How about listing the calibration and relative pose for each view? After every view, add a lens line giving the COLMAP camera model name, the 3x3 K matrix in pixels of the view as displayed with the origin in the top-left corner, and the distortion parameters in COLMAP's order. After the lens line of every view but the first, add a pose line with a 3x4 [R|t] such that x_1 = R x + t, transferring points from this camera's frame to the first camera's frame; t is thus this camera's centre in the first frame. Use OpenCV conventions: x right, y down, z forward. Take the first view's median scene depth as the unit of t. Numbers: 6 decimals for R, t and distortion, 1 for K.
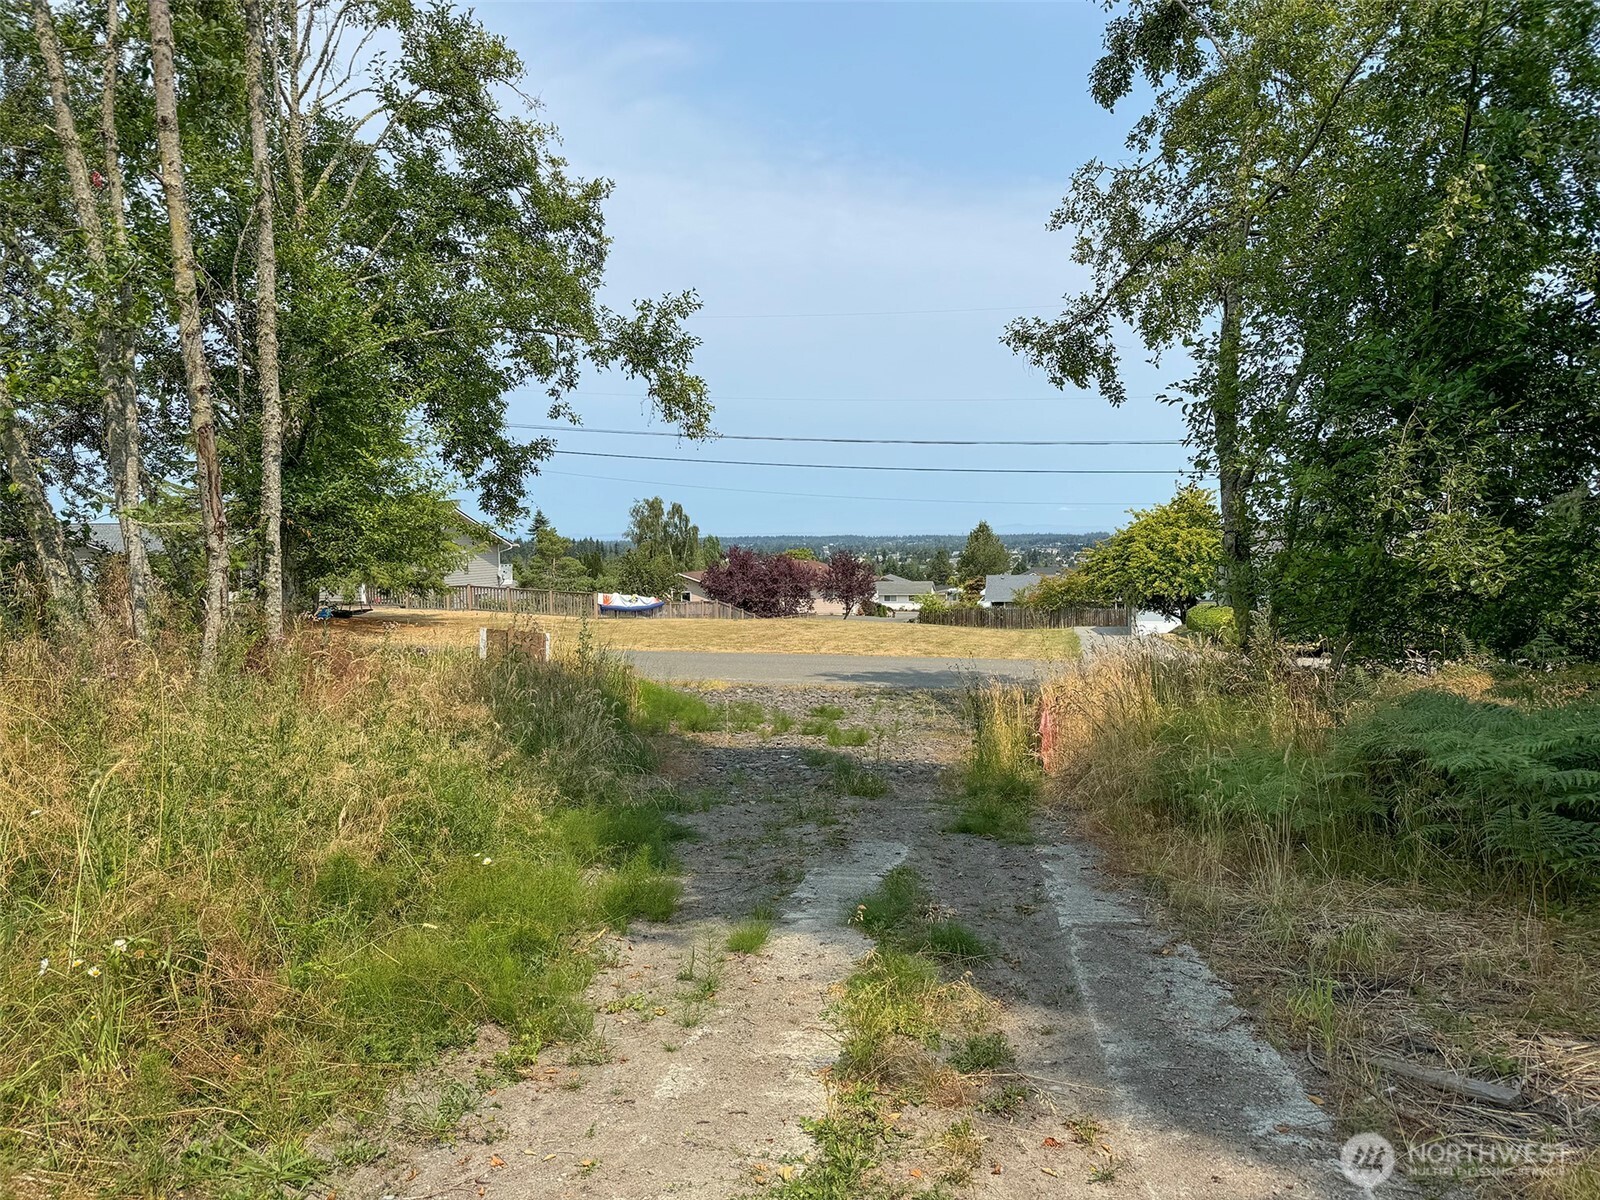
lens RADIAL K [[1100.5, 0, 772.7], [0, 1100.5, 620.8], [0, 0, 1]] dist [-0.010363, -0.006478]
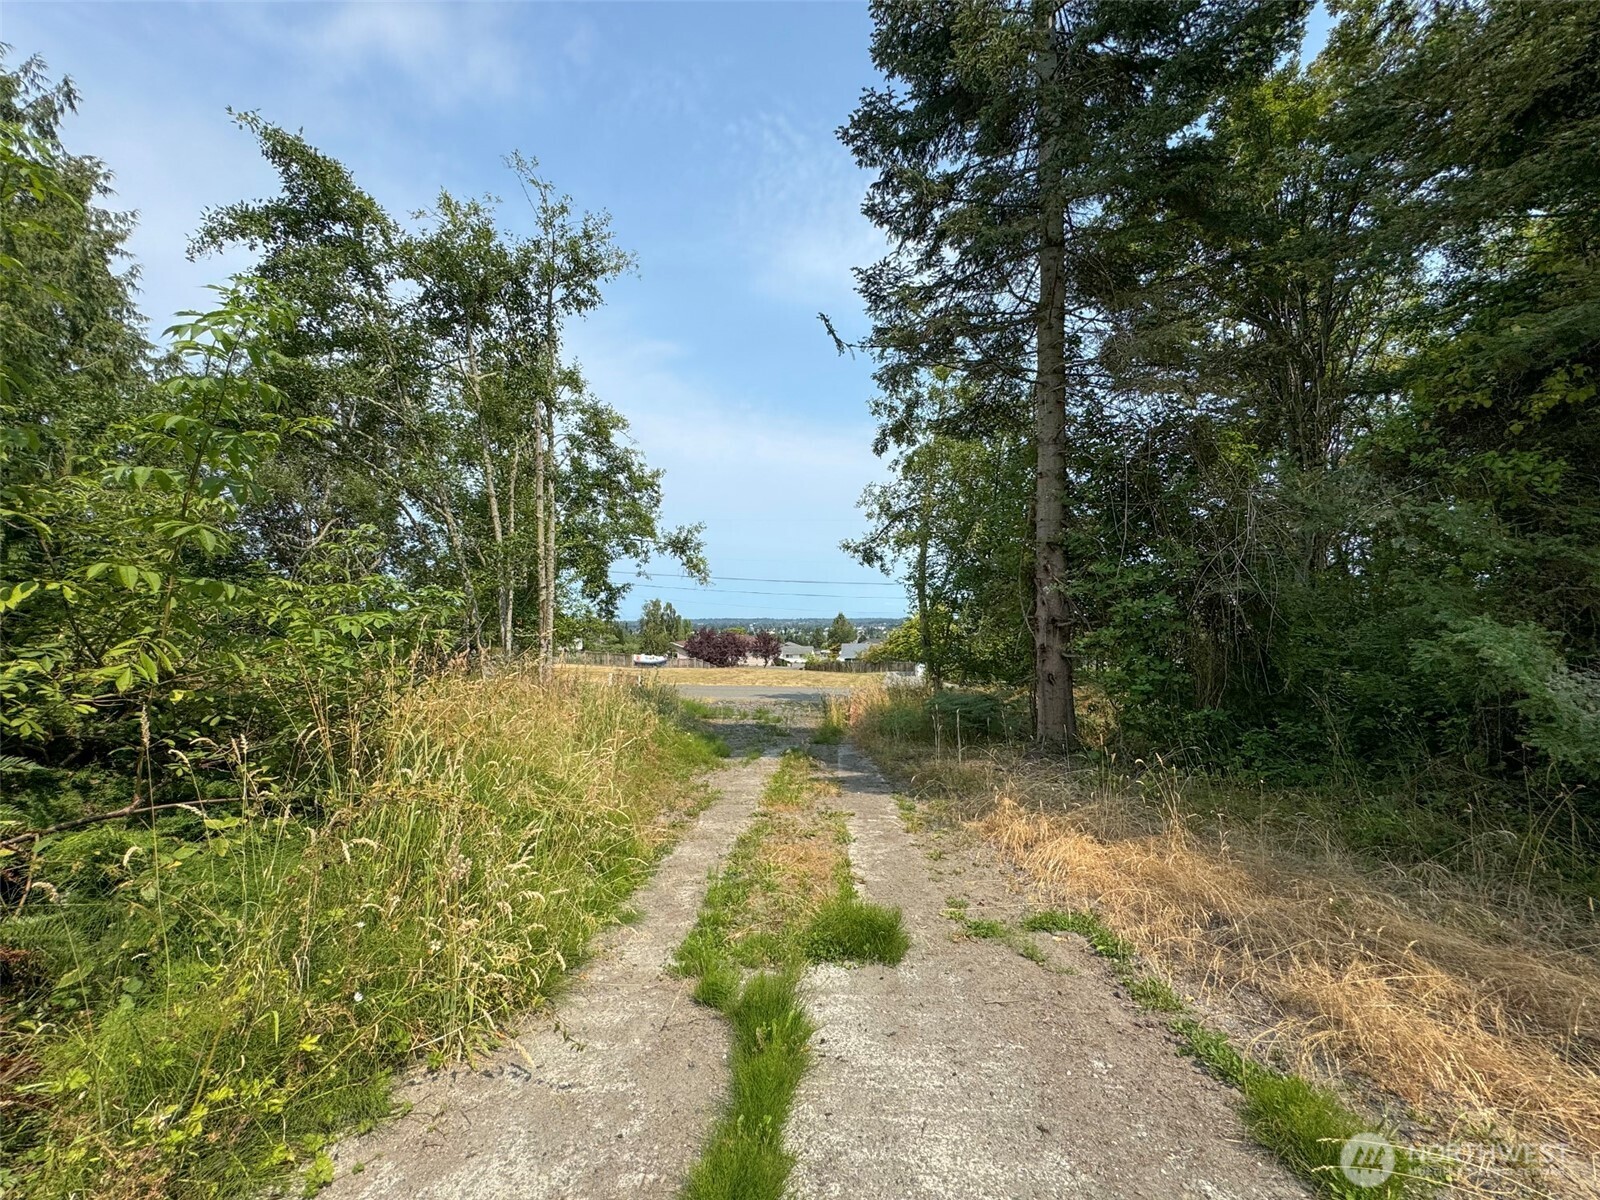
lens RADIAL K [[637.2, 0, 795.4], [0, 637.2, 597.9], [0, 0, 1]] dist [0.008079, -0.000907]
pose [[0.993268, 0.009372, 0.115460, -0.034099], [0.003462, 0.993875, -0.110454, -0.001461], [-0.115788, 0.110110, 0.987152, -0.294525]]
